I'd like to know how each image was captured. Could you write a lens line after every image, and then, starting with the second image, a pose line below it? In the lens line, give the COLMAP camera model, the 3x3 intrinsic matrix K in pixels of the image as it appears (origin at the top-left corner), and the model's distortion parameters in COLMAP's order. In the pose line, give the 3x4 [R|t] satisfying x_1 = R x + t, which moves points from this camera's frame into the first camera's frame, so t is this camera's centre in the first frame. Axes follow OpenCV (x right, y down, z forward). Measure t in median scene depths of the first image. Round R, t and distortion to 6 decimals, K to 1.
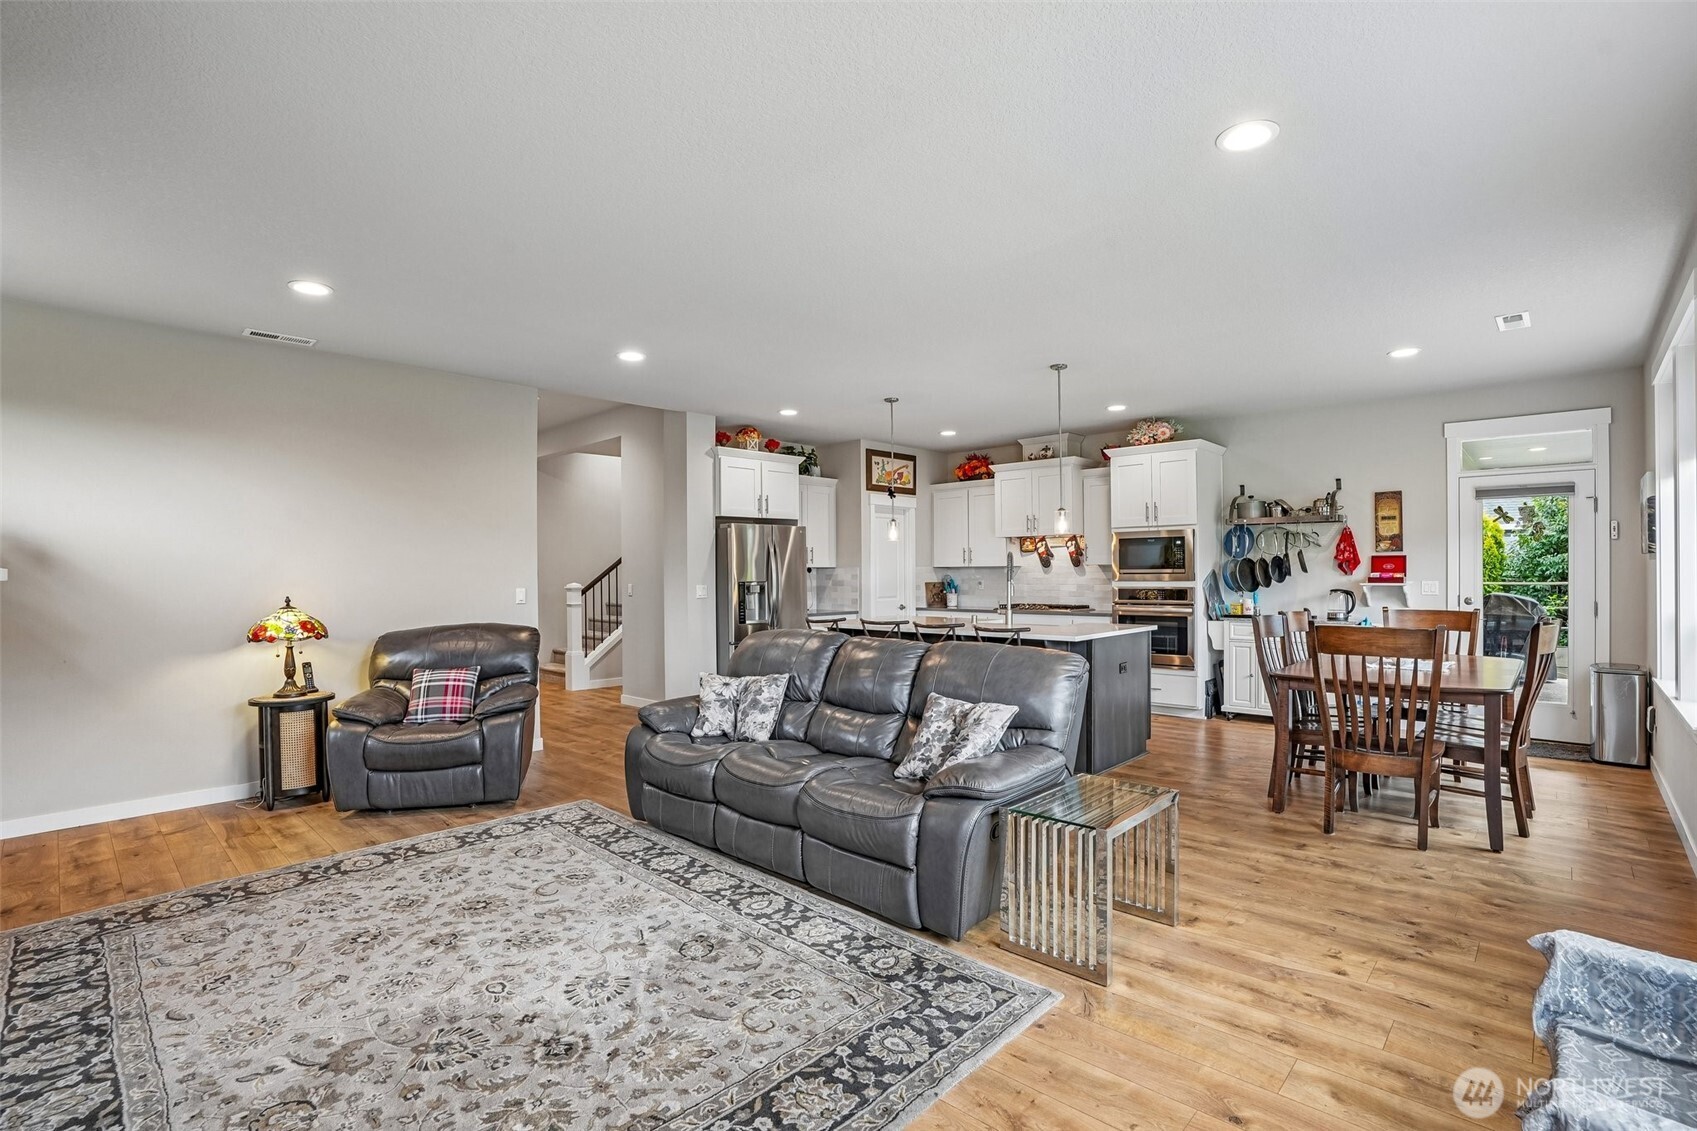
lens RADIAL K [[790.5, 0, 852.6], [0, 790.5, 572.4], [0, 0, 1]] dist [-0.065068, 0.016457]
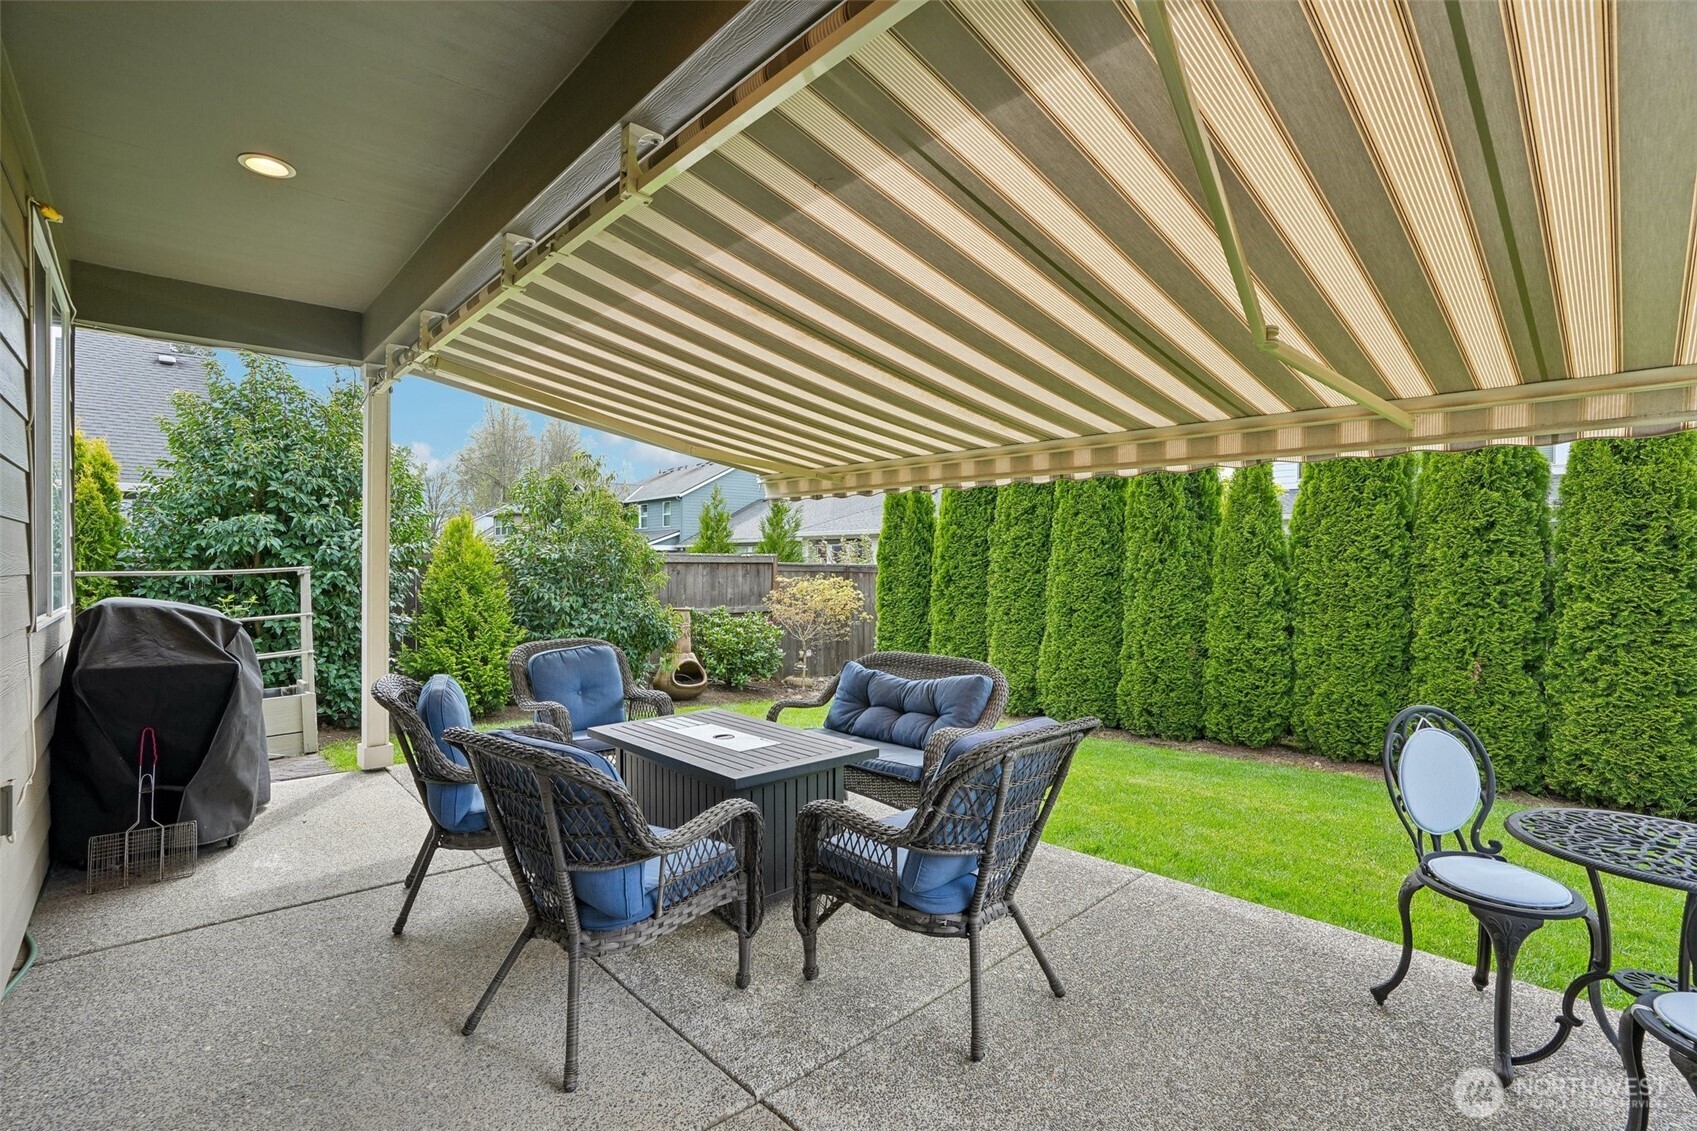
lens RADIAL K [[790.5, 0, 852.6], [0, 790.5, 572.4], [0, 0, 1]] dist [-0.065068, 0.016457]
pose [[0.078457, -0.007158, 0.996892, 0.717795], [-0.006675, 0.999948, 0.007706, 0.012305], [-0.996895, -0.007259, 0.078406, 0.858961]]
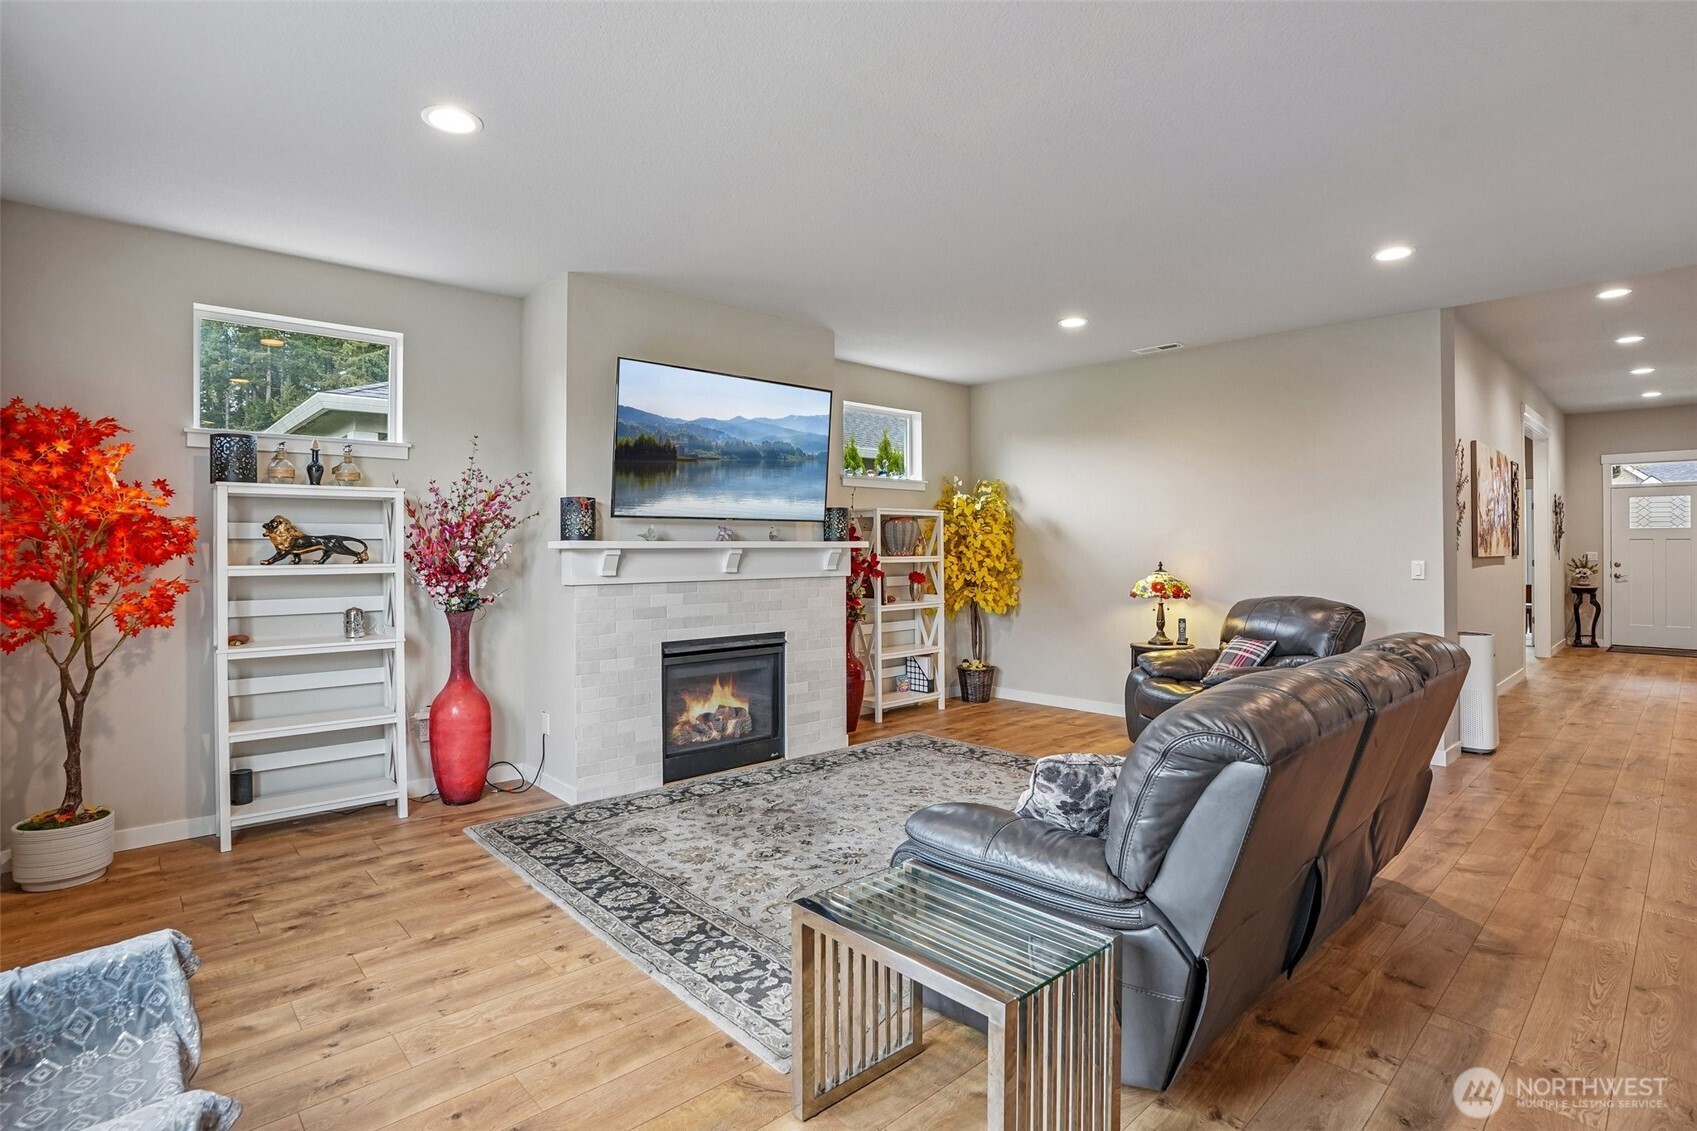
lens RADIAL K [[827.3, 0, 846.1], [0, 827.3, 546.2], [0, 0, 1]] dist [-0.063245, 0.000161]
pose [[-0.073877, 0.004811, -0.997256, 0.384802], [0.006791, 0.999968, 0.004321, -0.000884], [0.997244, -0.006454, -0.073907, 0.396223]]
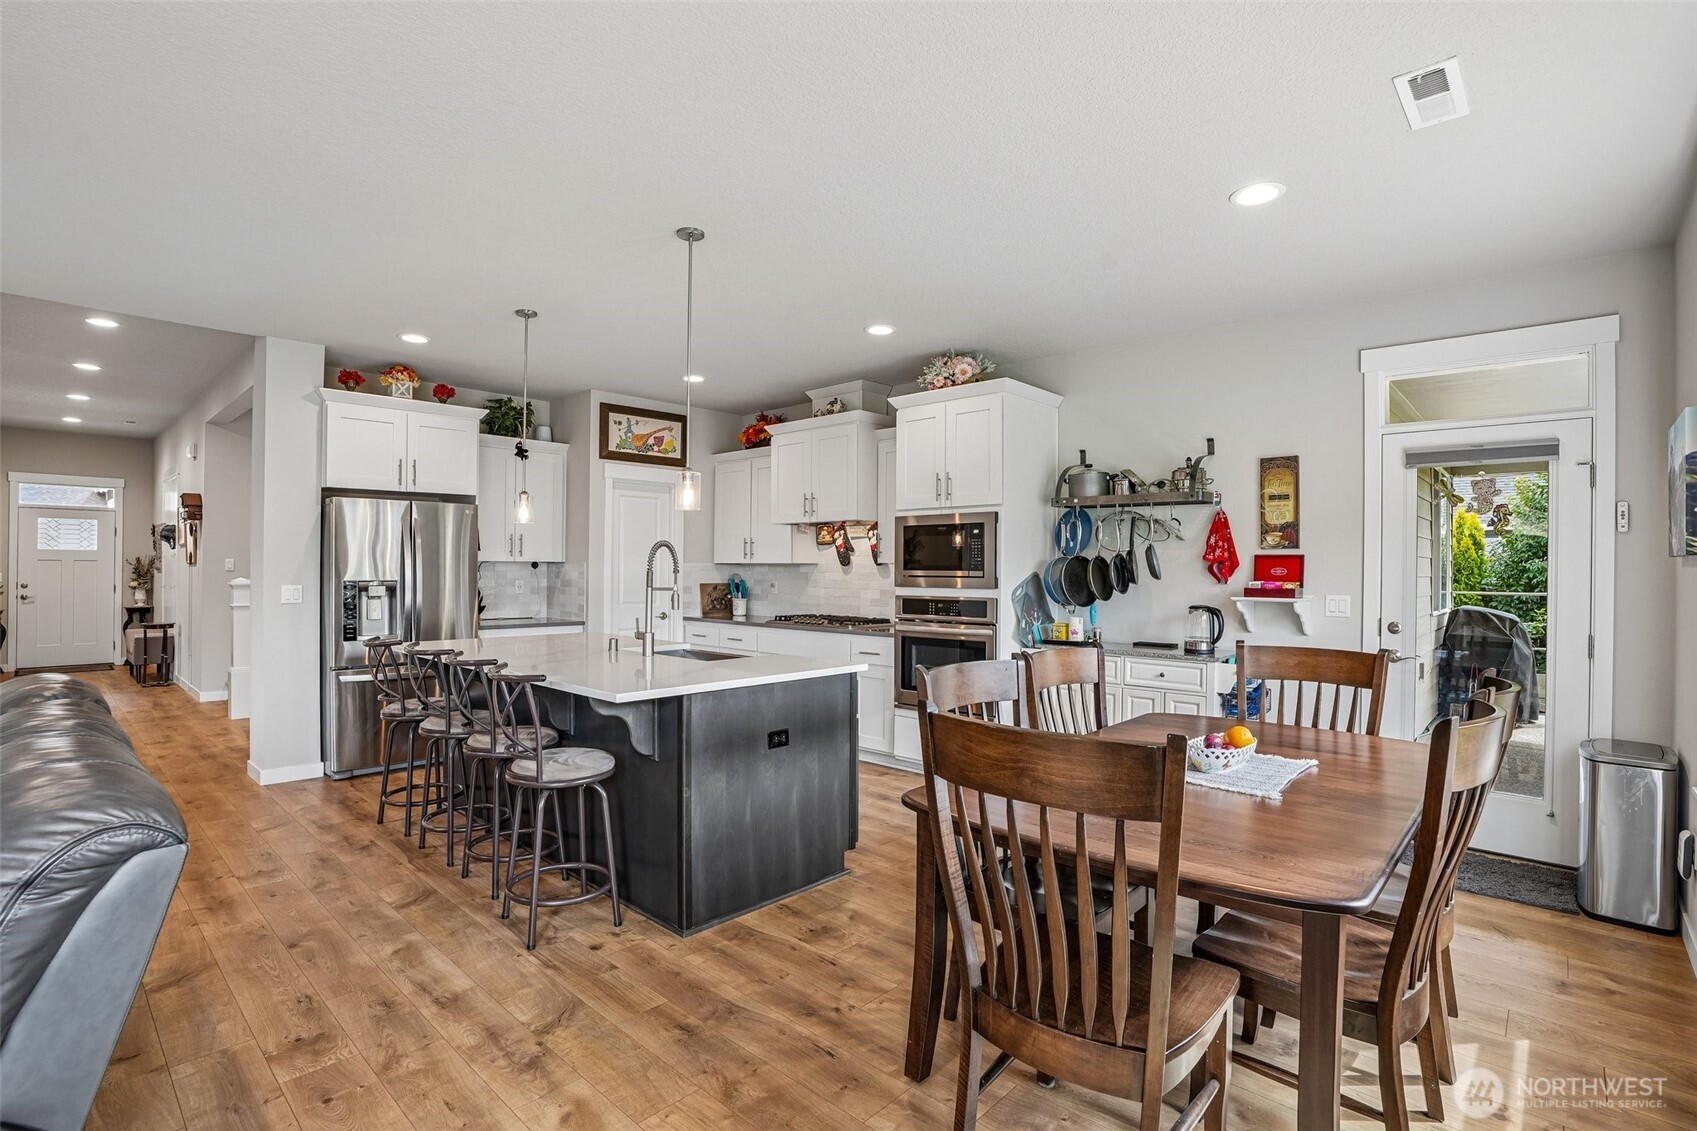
lens RADIAL K [[802.7, 0, 851.5], [0, 802.7, 571.3], [0, 0, 1]] dist [-0.056141, 0.000676]
pose [[0.999896, 0.013328, 0.005592, 0.310994], [-0.013357, 0.999897, 0.005165, -0.006471], [-0.005523, -0.005239, 0.999971, 0.312975]]
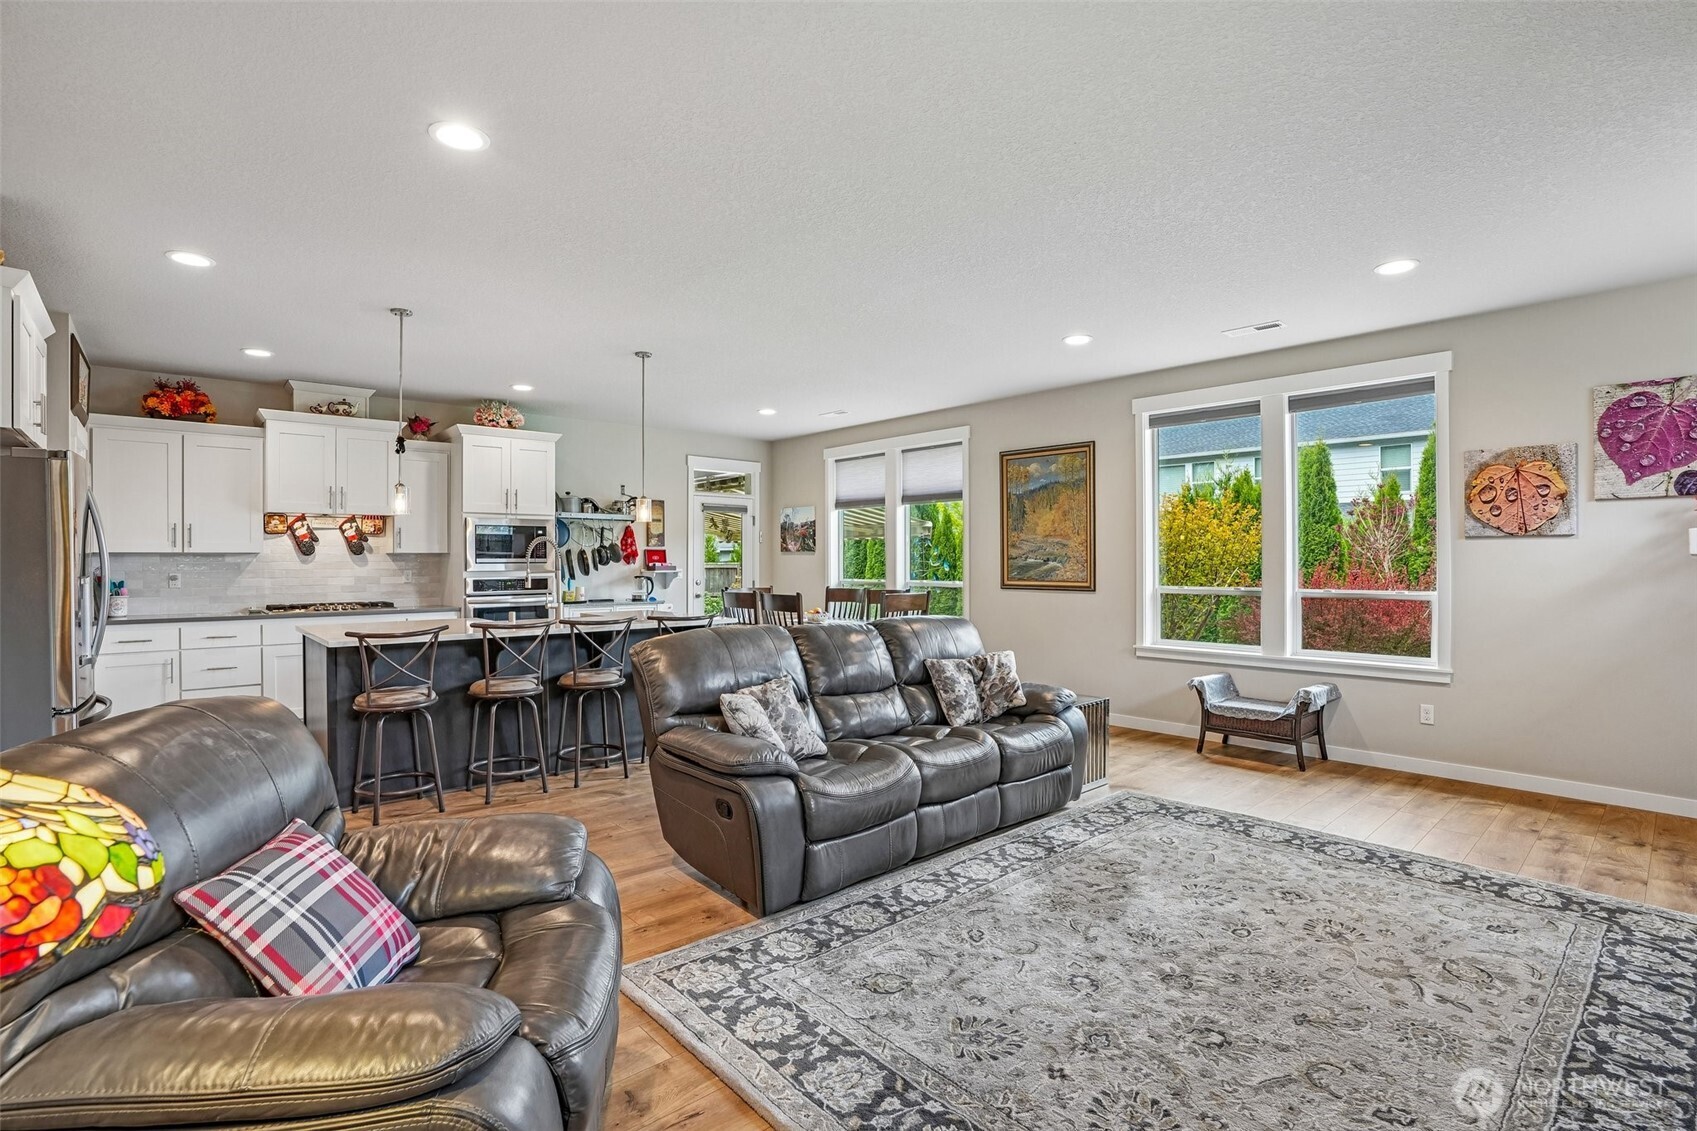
lens RADIAL K [[800.8, 0, 855.3], [0, 800.8, 563.8], [0, 0, 1]] dist [-0.072865, 0.028202]
pose [[0.078521, 0.001947, 0.996911, -0.576357], [0.001190, 0.999997, -0.002047, 0.004863], [-0.996912, 0.001347, 0.078519, 0.520168]]
